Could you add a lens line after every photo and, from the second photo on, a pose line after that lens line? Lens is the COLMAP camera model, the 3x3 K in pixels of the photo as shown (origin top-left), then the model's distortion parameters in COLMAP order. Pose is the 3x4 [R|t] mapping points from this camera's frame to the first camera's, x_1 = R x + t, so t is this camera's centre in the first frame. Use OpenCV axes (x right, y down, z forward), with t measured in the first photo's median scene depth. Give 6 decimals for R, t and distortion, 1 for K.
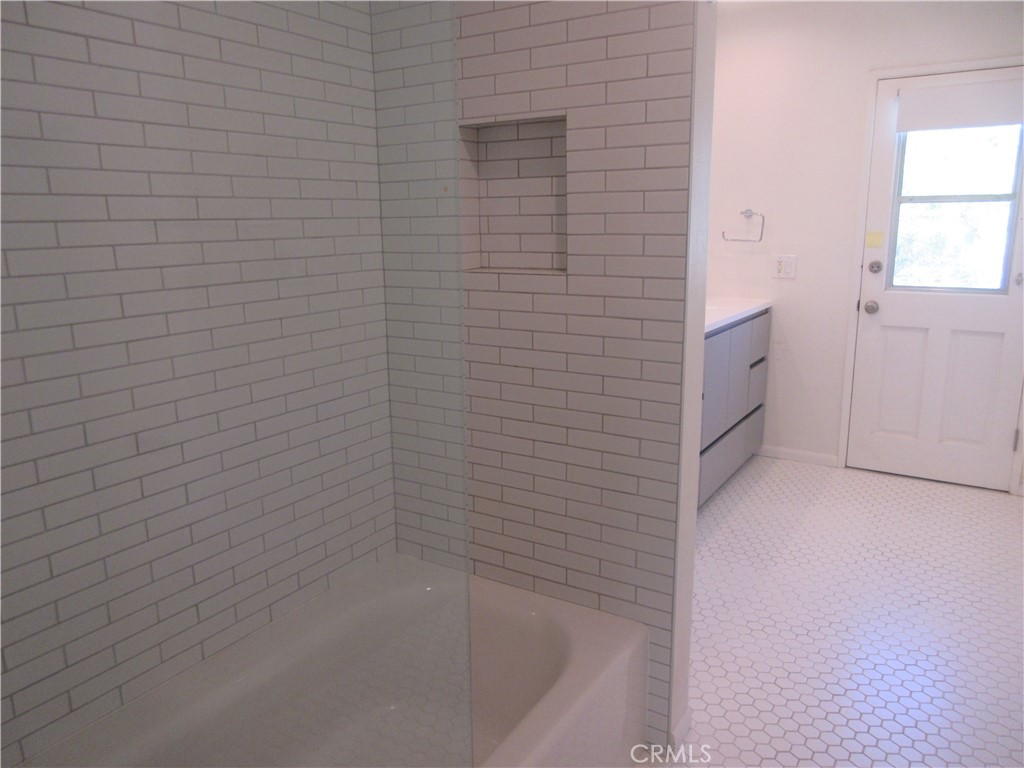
lens RADIAL K [[772.7, 0, 510.8], [0, 772.7, 379.2], [0, 0, 1]] dist [-0.005694, 0.008188]
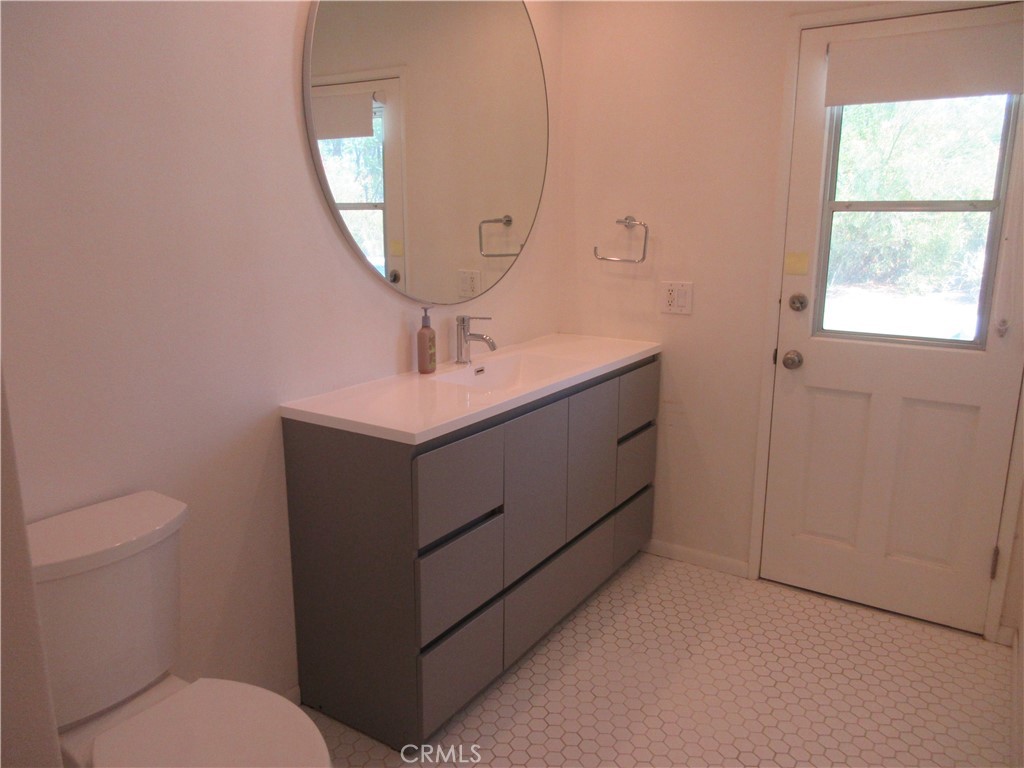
lens RADIAL K [[772.7, 0, 507.3], [0, 772.7, 382.1], [0, 0, 1]] dist [-0.005694, 0.008188]
pose [[0.999797, 0.014762, -0.013737, 0.219033], [-0.014634, 0.999849, 0.009394, -0.075987], [0.013873, -0.009191, 0.999862, 0.297724]]
